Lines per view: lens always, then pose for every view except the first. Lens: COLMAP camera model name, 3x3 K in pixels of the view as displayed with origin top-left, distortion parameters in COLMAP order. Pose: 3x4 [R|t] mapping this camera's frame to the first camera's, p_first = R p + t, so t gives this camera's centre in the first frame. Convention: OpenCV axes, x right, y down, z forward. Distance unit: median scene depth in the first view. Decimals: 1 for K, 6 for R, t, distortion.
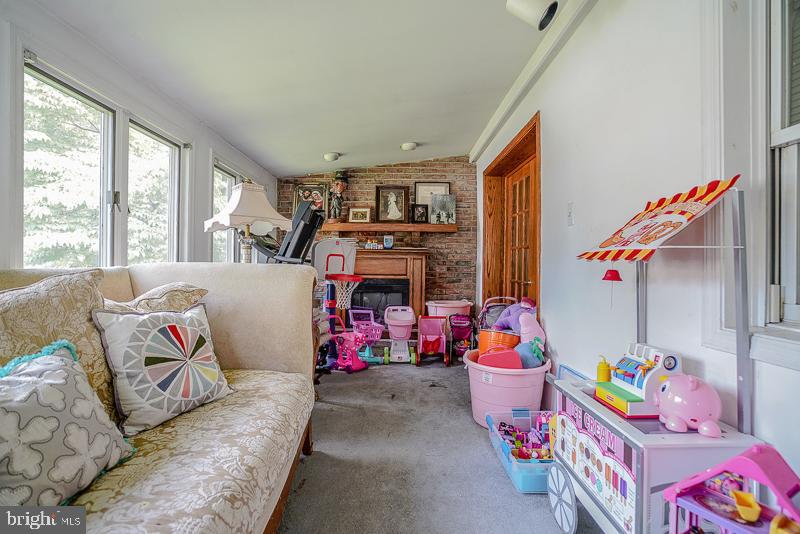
lens RADIAL K [[373.2, 0, 402.9], [0, 373.2, 264.8], [0, 0, 1]] dist [-0.031428, 0.000622]
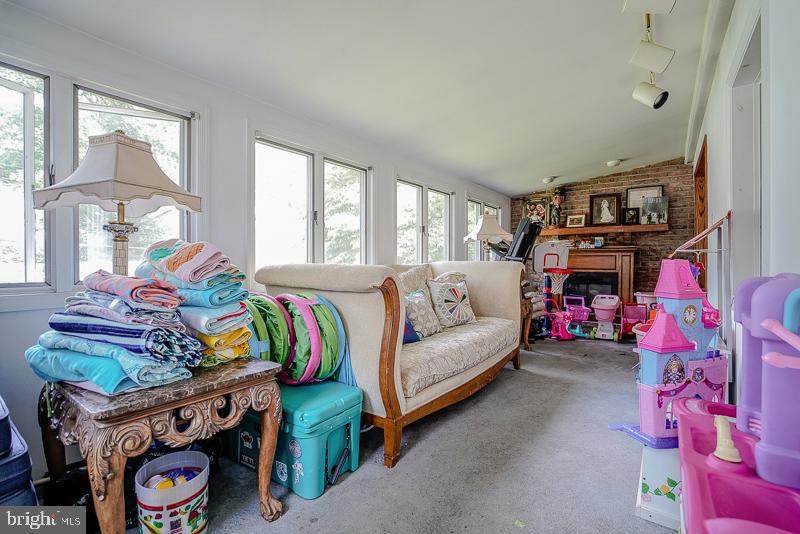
lens RADIAL K [[373.2, 0, 402.9], [0, 373.2, 264.8], [0, 0, 1]] dist [-0.031428, 0.000622]
pose [[0.801068, -0.005141, -0.598551, 0.173189], [0.009347, 0.999949, 0.003921, 0.001452], [0.598500, -0.008736, 0.801075, -0.351850]]
